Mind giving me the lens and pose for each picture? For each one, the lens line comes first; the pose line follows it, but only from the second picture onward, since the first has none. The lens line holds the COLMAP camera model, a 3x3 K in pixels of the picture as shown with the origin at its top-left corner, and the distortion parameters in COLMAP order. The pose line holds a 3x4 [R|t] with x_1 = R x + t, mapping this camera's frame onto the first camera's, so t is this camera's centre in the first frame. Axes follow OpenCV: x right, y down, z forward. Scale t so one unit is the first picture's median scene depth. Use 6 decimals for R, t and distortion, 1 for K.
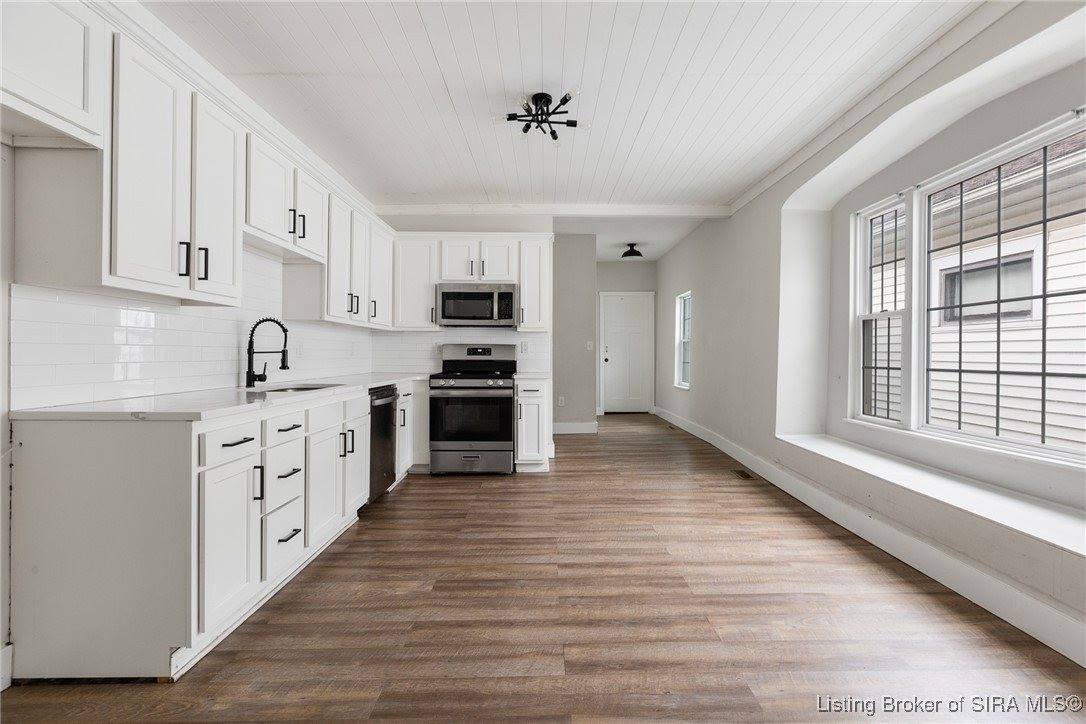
lens RADIAL K [[490.6, 0, 543.6], [0, 490.6, 355.7], [0, 0, 1]] dist [0.000411, -0.000228]
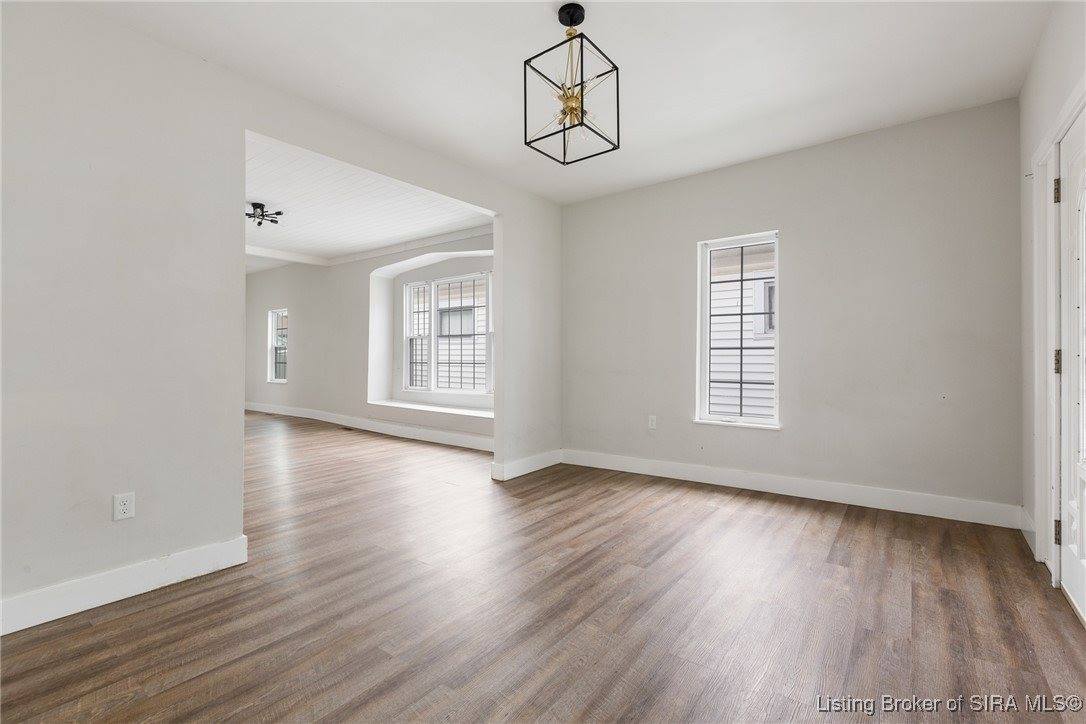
lens RADIAL K [[490.6, 0, 543.6], [0, 490.6, 355.7], [0, 0, 1]] dist [0.000411, -0.000228]
pose [[0.603569, -0.000748, 0.797311, -0.597400], [0.004452, 0.999987, -0.002432, 0.002740], [-0.797298, 0.005018, 0.603564, -0.620821]]
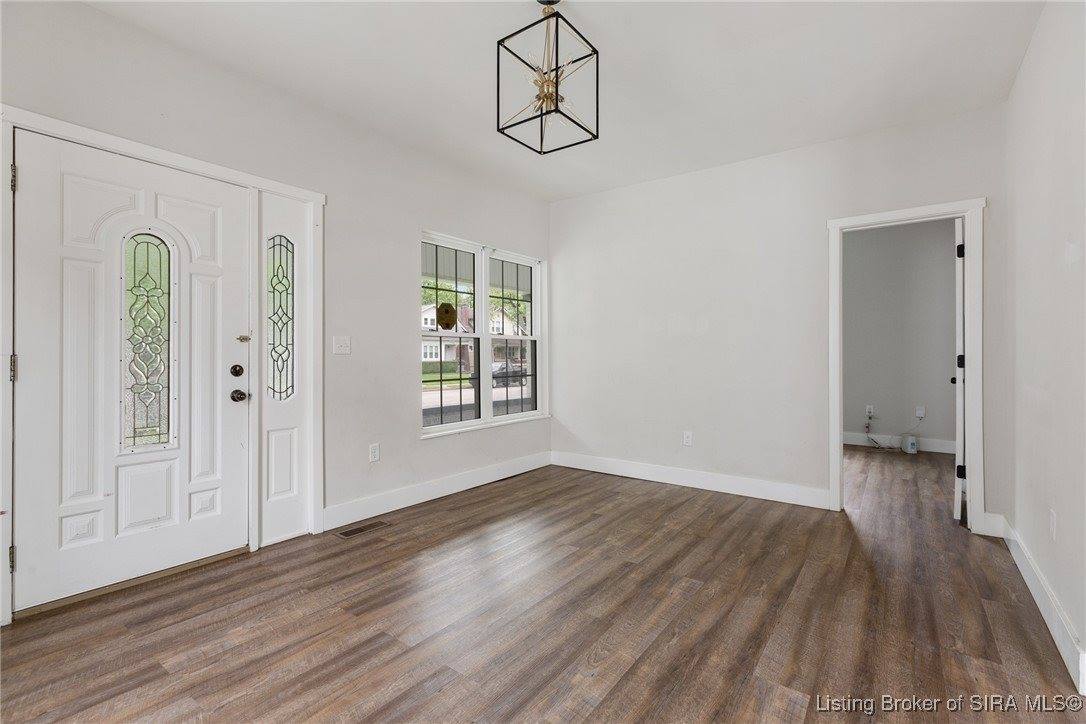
lens RADIAL K [[490.6, 0, 543.6], [0, 490.6, 355.7], [0, 0, 1]] dist [0.000411, -0.000228]
pose [[-0.593550, -0.001556, -0.804795, 0.353234], [-0.000545, 0.999999, -0.001532, -0.002310], [0.804797, -0.000470, -0.593550, 0.034287]]
